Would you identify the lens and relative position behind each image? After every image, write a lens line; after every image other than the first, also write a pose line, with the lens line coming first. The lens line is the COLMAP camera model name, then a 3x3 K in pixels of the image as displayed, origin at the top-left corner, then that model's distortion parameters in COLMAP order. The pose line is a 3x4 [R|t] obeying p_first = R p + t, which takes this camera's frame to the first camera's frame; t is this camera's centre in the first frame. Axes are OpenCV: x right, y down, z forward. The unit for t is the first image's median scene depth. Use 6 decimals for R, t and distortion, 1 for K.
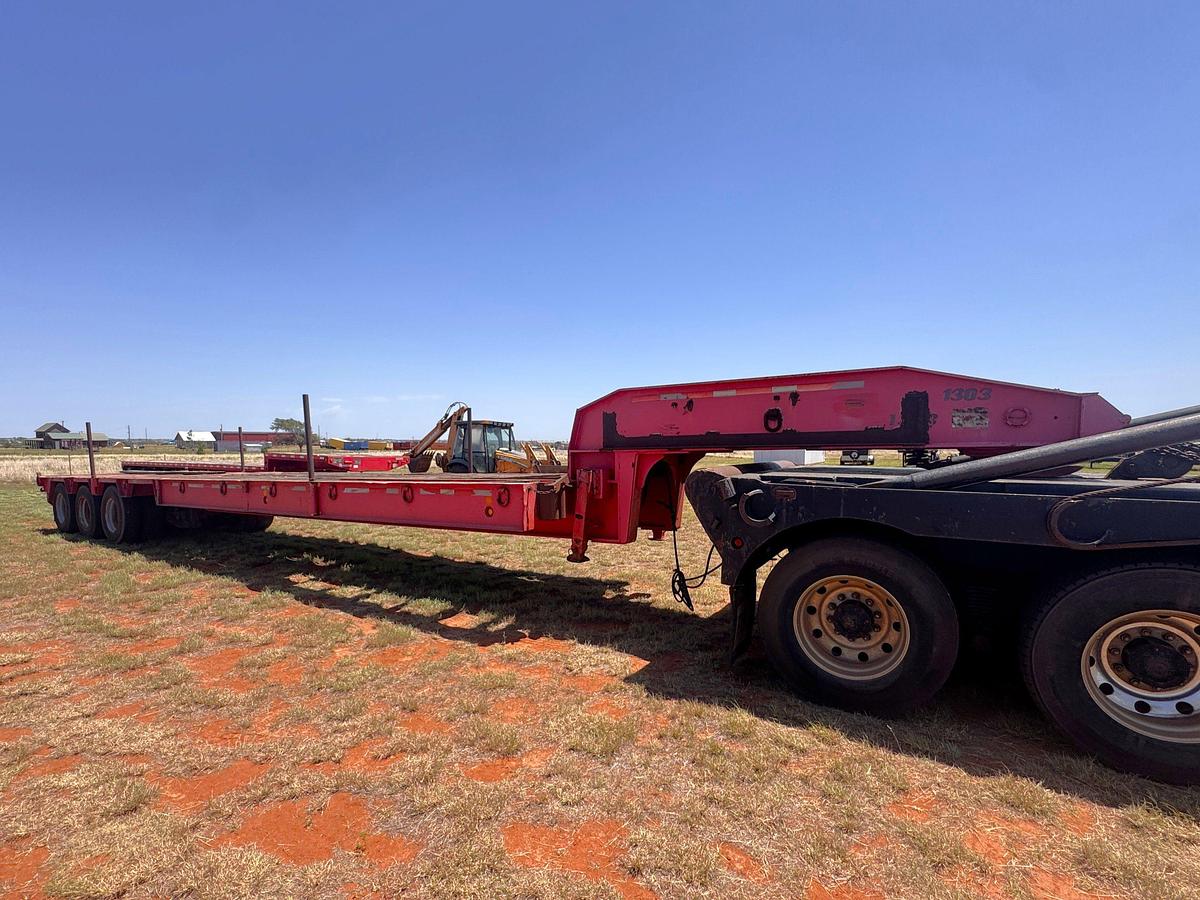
lens RADIAL K [[563.5, 0, 568.6], [0, 563.5, 486.1], [0, 0, 1]] dist [-0.002671, -0.000766]
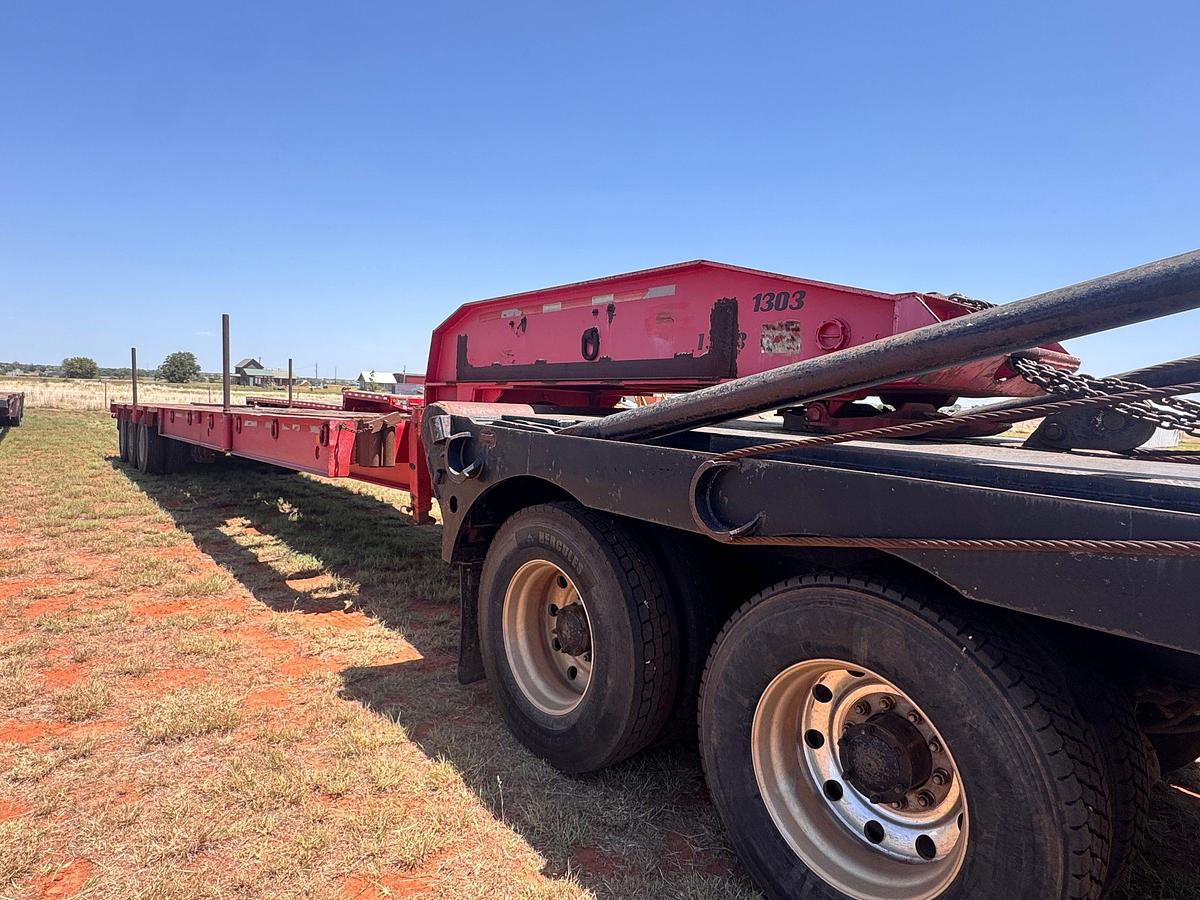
lens RADIAL K [[709.5, 0, 596.6], [0, 709.5, 453.7], [0, 0, 1]] dist [-0.001539, 0.001748]
pose [[0.954422, 0.064765, -0.291347, 0.435761], [-0.064650, 0.997858, 0.010032, 0.008117], [0.291373, 0.009261, 0.956565, 0.100424]]
